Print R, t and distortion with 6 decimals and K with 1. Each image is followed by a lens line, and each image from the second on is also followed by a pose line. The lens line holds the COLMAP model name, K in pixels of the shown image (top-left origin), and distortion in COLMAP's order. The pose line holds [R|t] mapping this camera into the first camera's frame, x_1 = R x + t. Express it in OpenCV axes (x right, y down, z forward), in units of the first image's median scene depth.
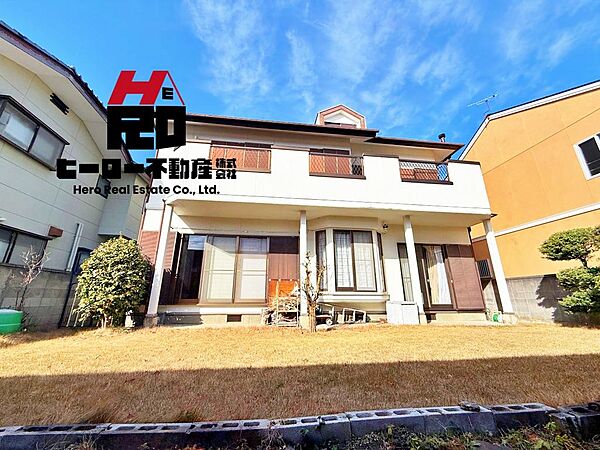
lens RADIAL K [[239.8, 0, 300.0], [0, 239.8, 225.0], [0, 0, 1]] dist [0.001511, 0.000081]
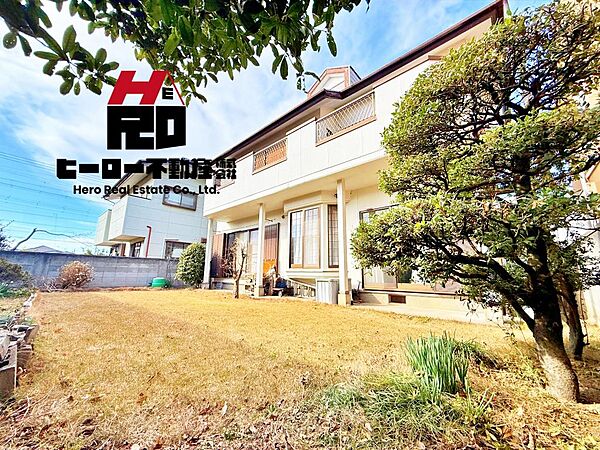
lens RADIAL K [[239.8, 0, 300.0], [0, 239.8, 225.0], [0, 0, 1]] dist [0.001511, 0.000081]
pose [[0.636976, -0.152338, -0.755682, 1.043733], [0.220308, 0.975369, -0.010924, 0.104267], [0.738733, -0.159524, 0.654848, 0.342603]]
